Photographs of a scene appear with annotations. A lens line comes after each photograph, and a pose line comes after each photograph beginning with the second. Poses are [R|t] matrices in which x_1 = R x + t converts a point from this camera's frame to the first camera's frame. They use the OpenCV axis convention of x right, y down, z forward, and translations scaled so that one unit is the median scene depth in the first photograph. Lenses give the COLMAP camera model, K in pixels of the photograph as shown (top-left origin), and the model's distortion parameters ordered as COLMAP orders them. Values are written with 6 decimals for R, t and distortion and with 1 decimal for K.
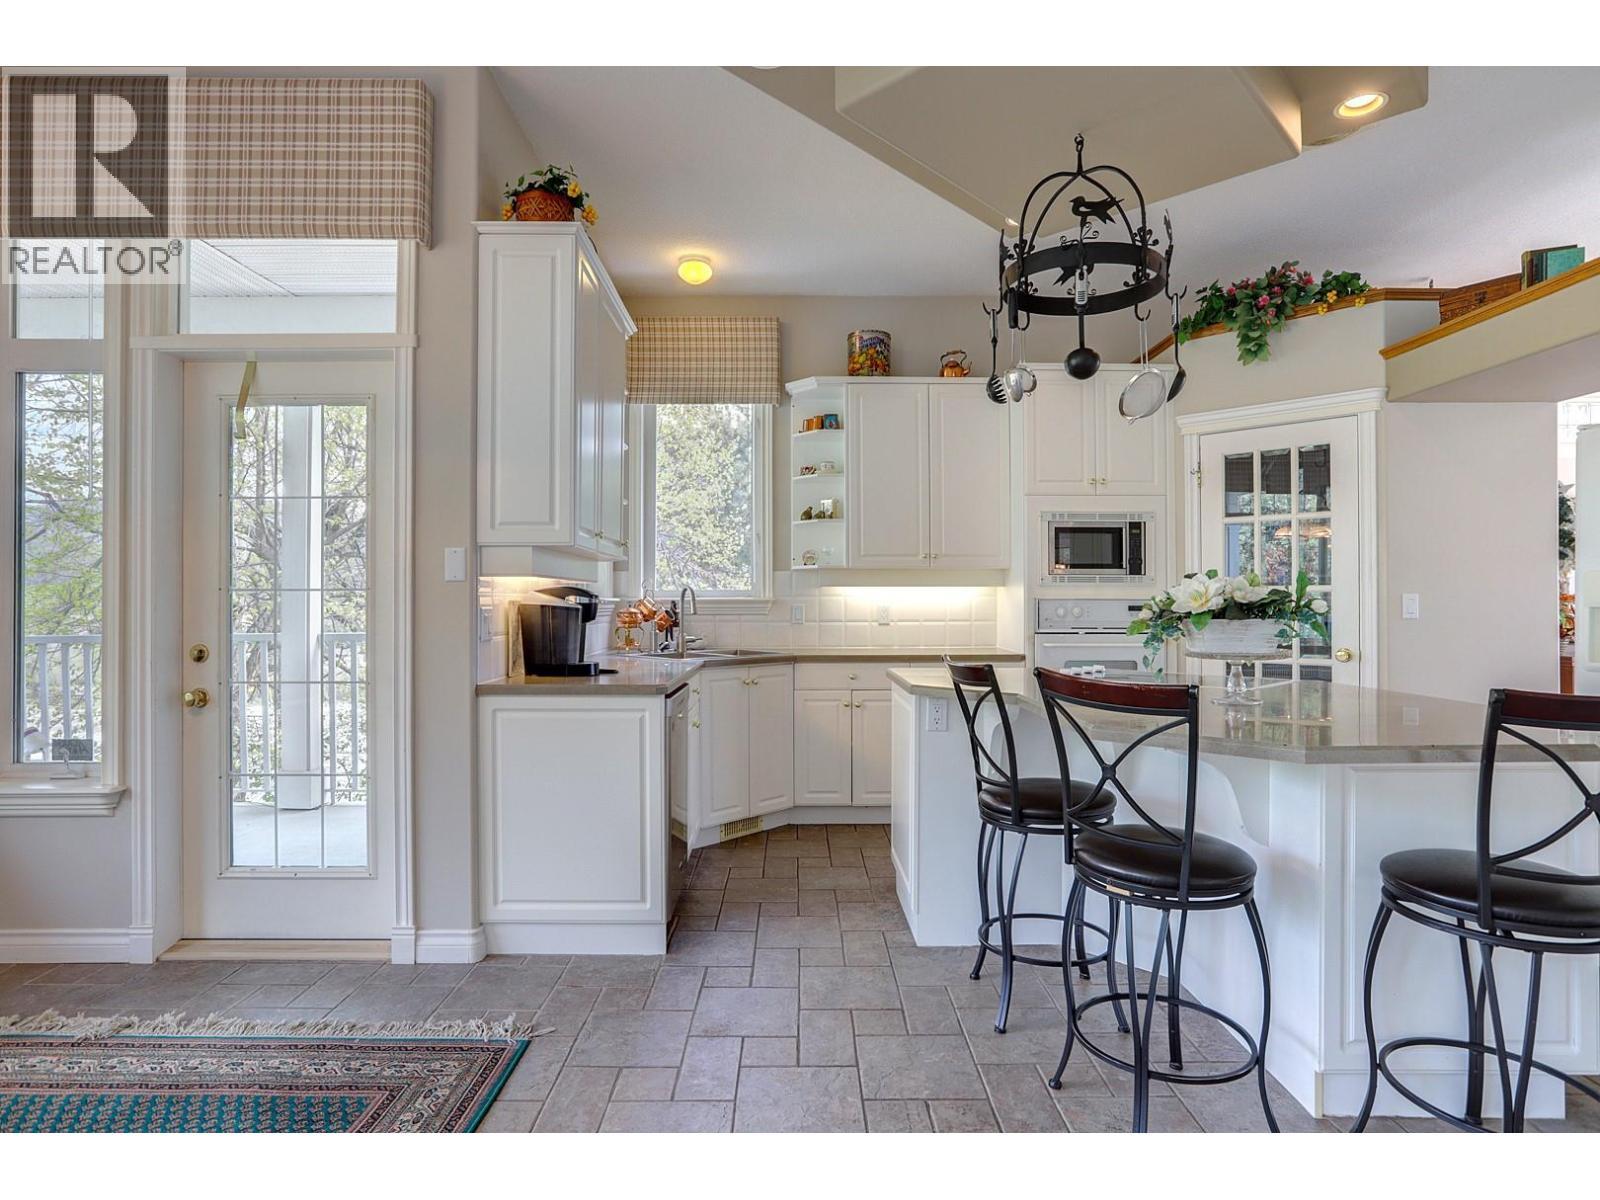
lens RADIAL K [[859.5, 0, 799.2], [0, 859.5, 606.6], [0, 0, 1]] dist [-0.038434, 0.027761]
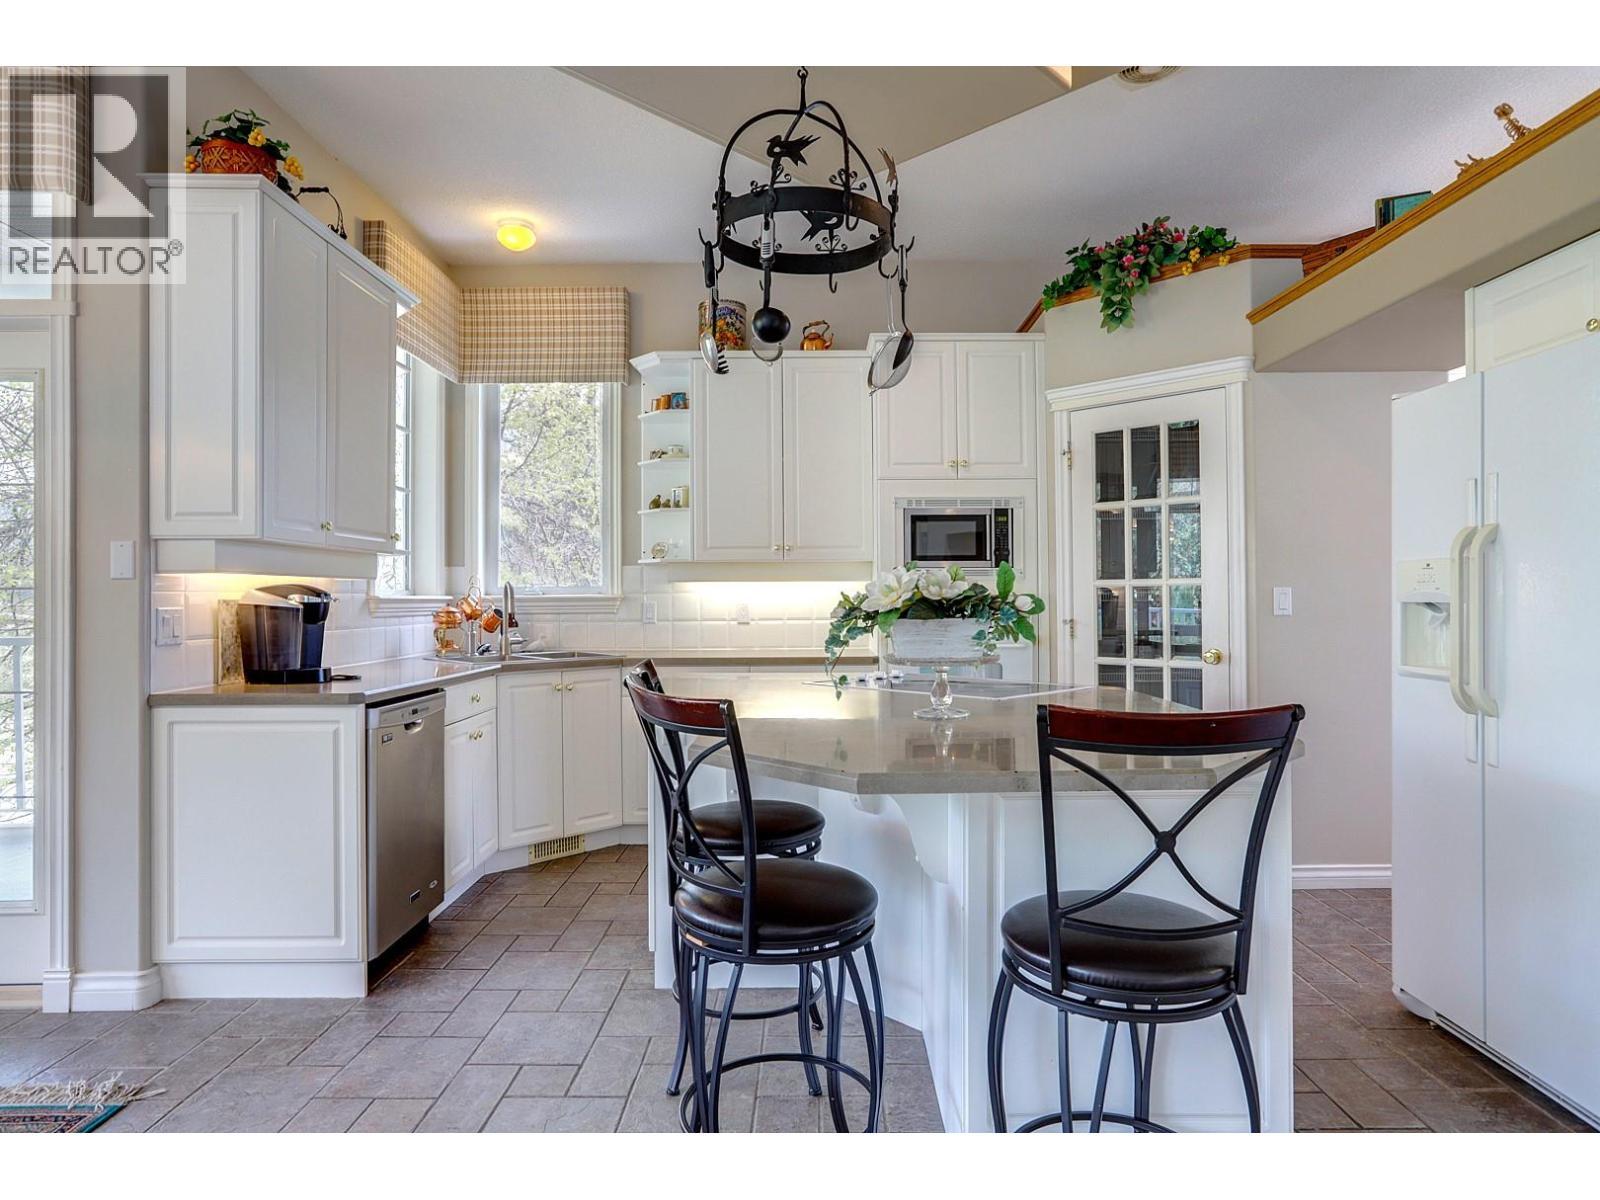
lens RADIAL K [[916.4, 0, 800.0], [0, 916.4, 600.0], [0, 0, 1]] dist [-0.036457, 0.036405]
pose [[0.999946, -0.004533, -0.009344, 0.212740], [0.004506, 0.999986, -0.002851, -0.001237], [0.009357, 0.002808, 0.999952, 0.039901]]
